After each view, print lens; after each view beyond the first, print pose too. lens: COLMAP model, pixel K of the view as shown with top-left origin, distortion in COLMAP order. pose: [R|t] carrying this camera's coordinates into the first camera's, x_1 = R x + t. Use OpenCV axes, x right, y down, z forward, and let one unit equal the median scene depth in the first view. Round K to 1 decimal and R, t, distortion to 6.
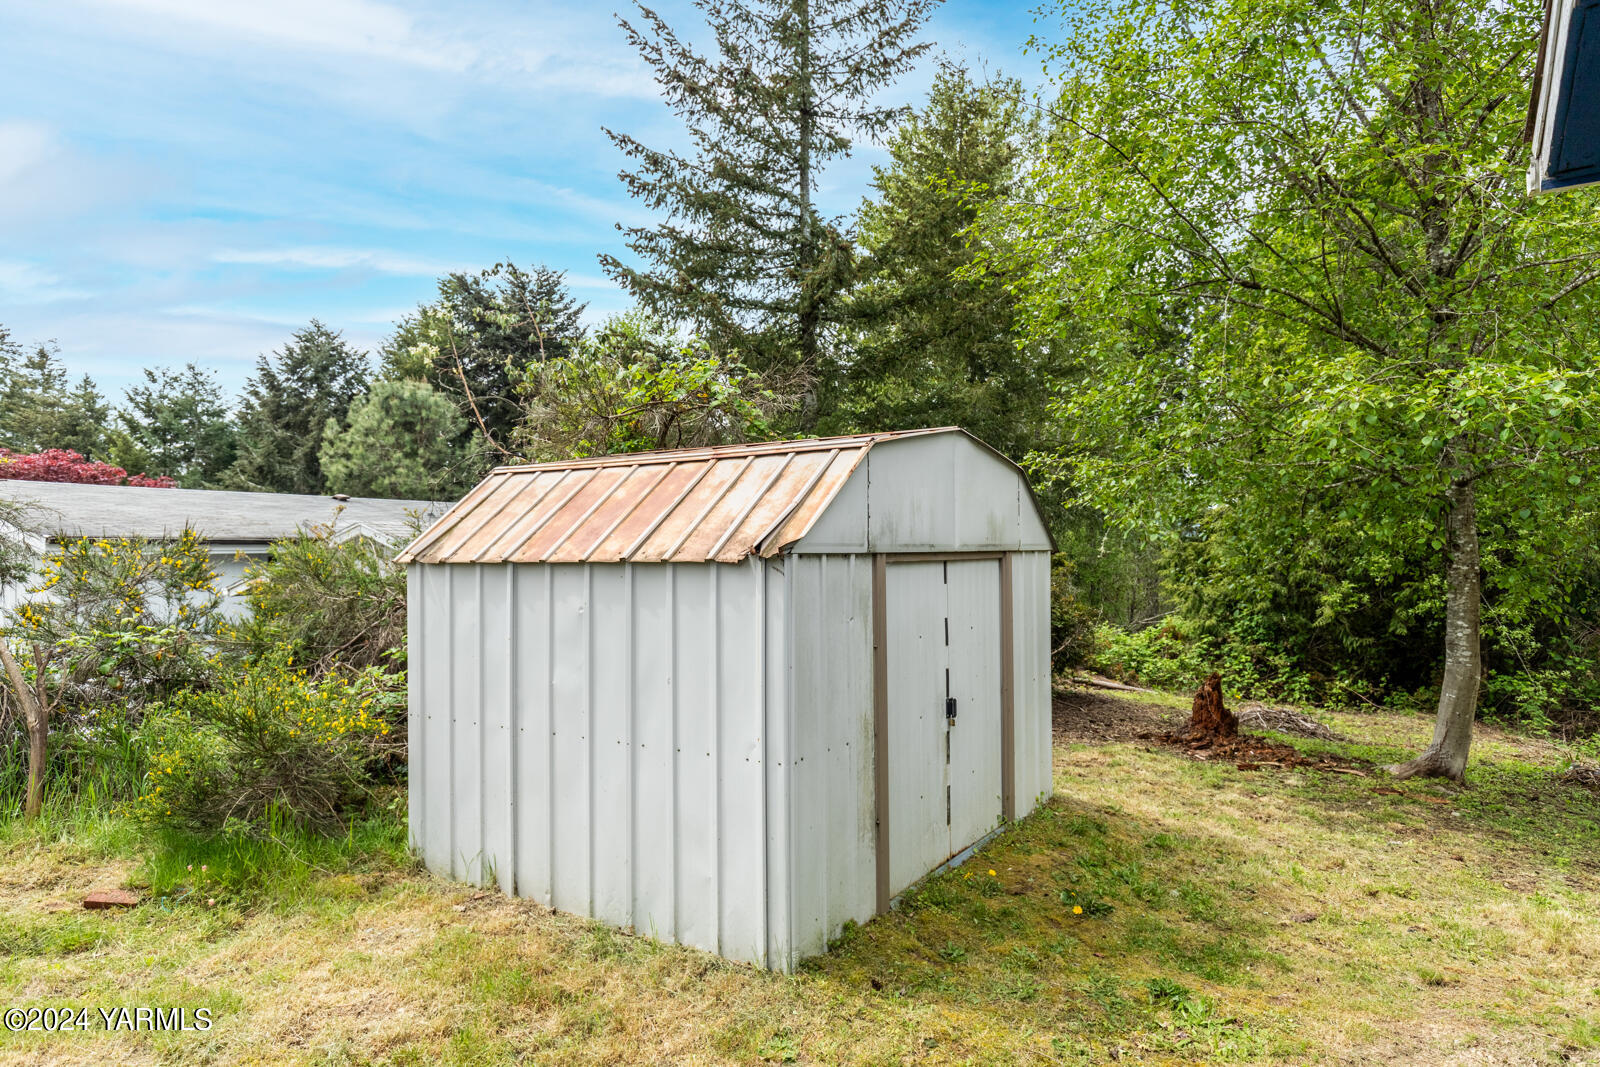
lens RADIAL K [[959.2, 0, 804.0], [0, 959.2, 534.3], [0, 0, 1]] dist [-0.002573, 0.000157]
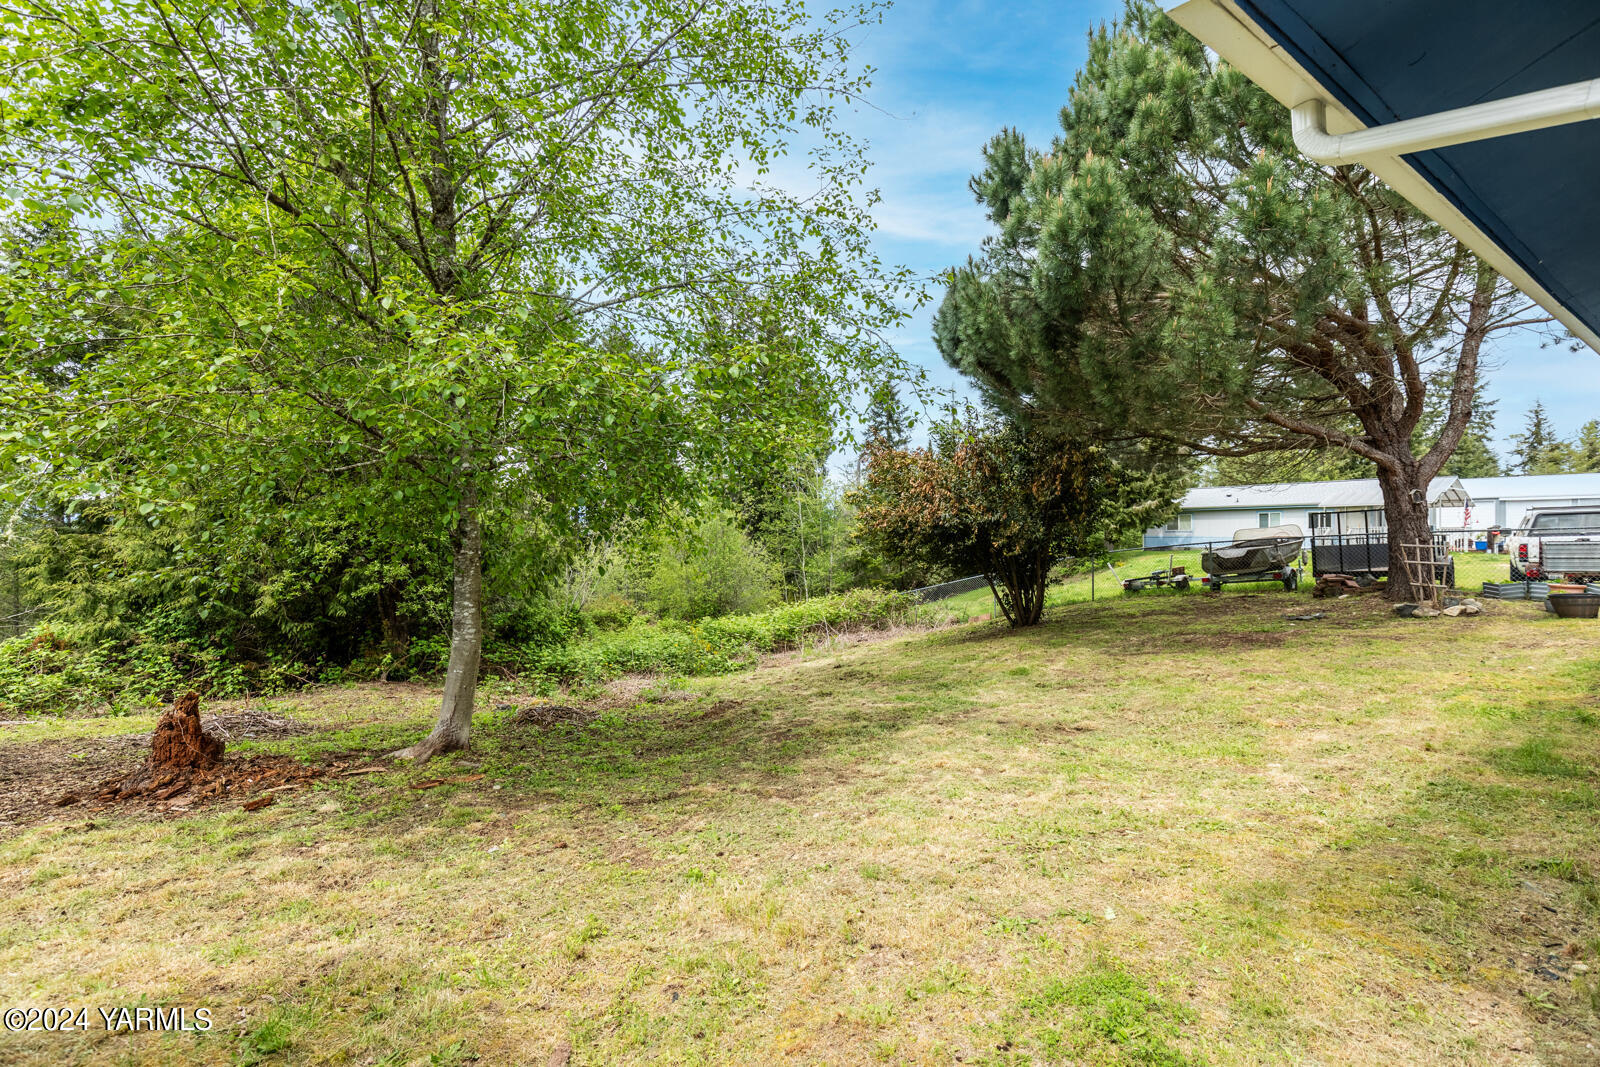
lens RADIAL K [[722.2, 0, 804.8], [0, 722.2, 535.0], [0, 0, 1]] dist [0.002714, 0.000417]
pose [[0.352101, -0.000968, 0.935962, 0.029166], [-0.004358, 0.999987, 0.002674, 0.006269], [-0.935952, -0.005021, 0.352092, 0.198641]]
